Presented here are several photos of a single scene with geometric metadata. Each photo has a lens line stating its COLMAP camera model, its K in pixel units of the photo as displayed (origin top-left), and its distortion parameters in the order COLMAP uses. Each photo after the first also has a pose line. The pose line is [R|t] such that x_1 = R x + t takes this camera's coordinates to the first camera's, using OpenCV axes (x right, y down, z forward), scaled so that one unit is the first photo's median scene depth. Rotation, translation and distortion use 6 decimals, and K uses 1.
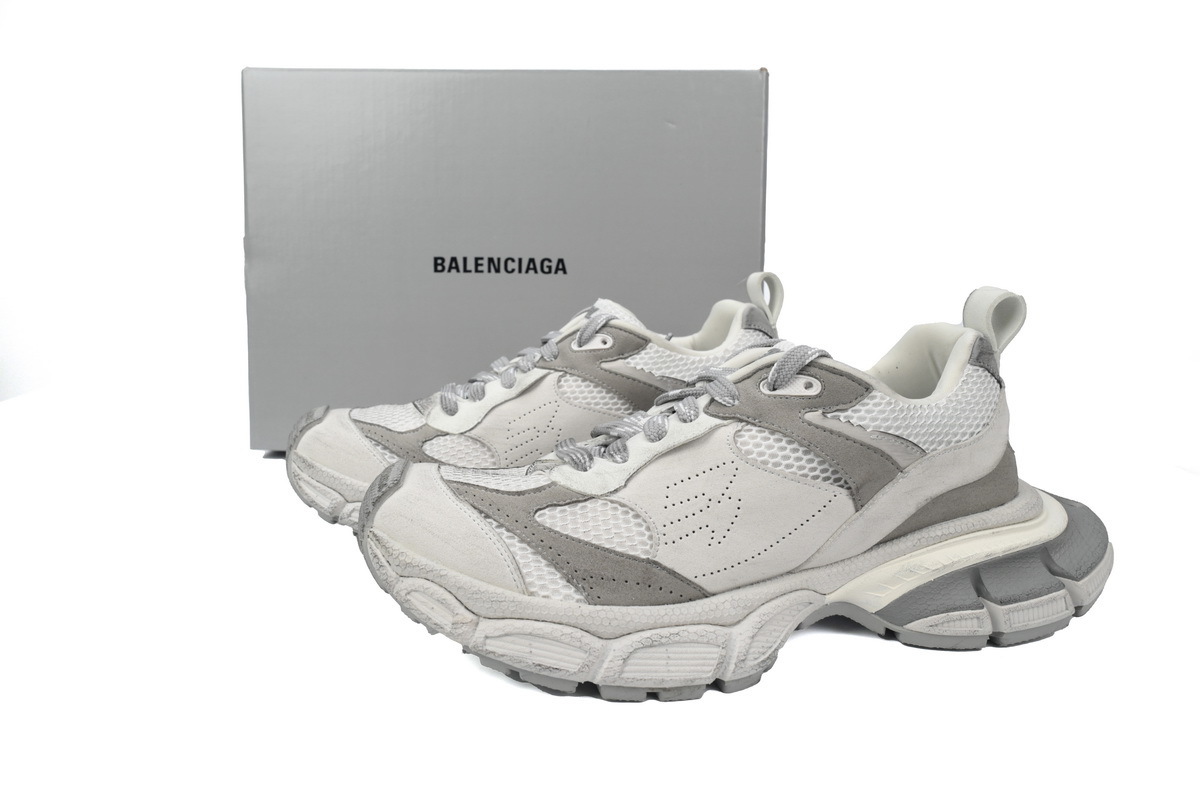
lens RADIAL K [[823.3, 0, 600.0], [0, 823.3, 400.0], [0, 0, 1]] dist [-0.001328, -0.000182]
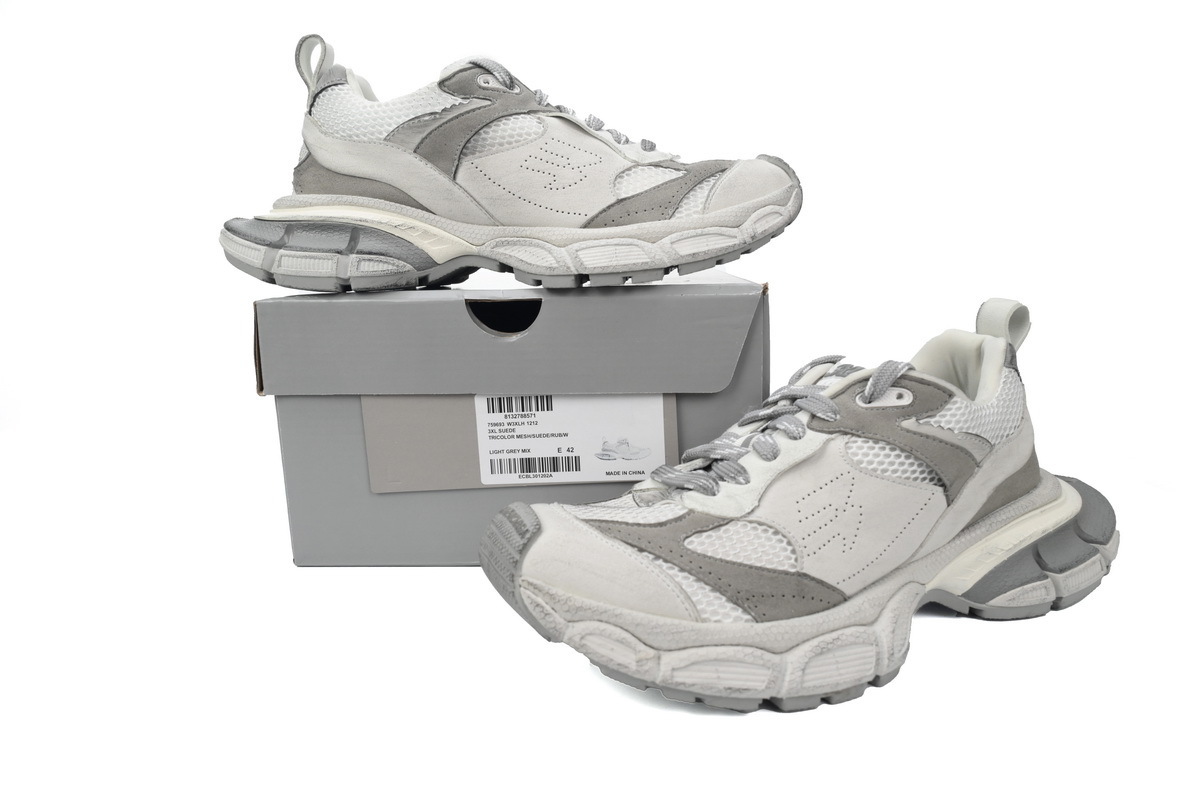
lens RADIAL K [[823.3, 0, 600.0], [0, 823.3, 400.0], [0, 0, 1]] dist [-0.001328, -0.000182]
pose [[0.967433, -0.077321, 0.241029, -0.406592], [0.082154, 0.996569, -0.010054, -0.035085], [-0.239424, 0.029528, 0.970466, 0.030023]]
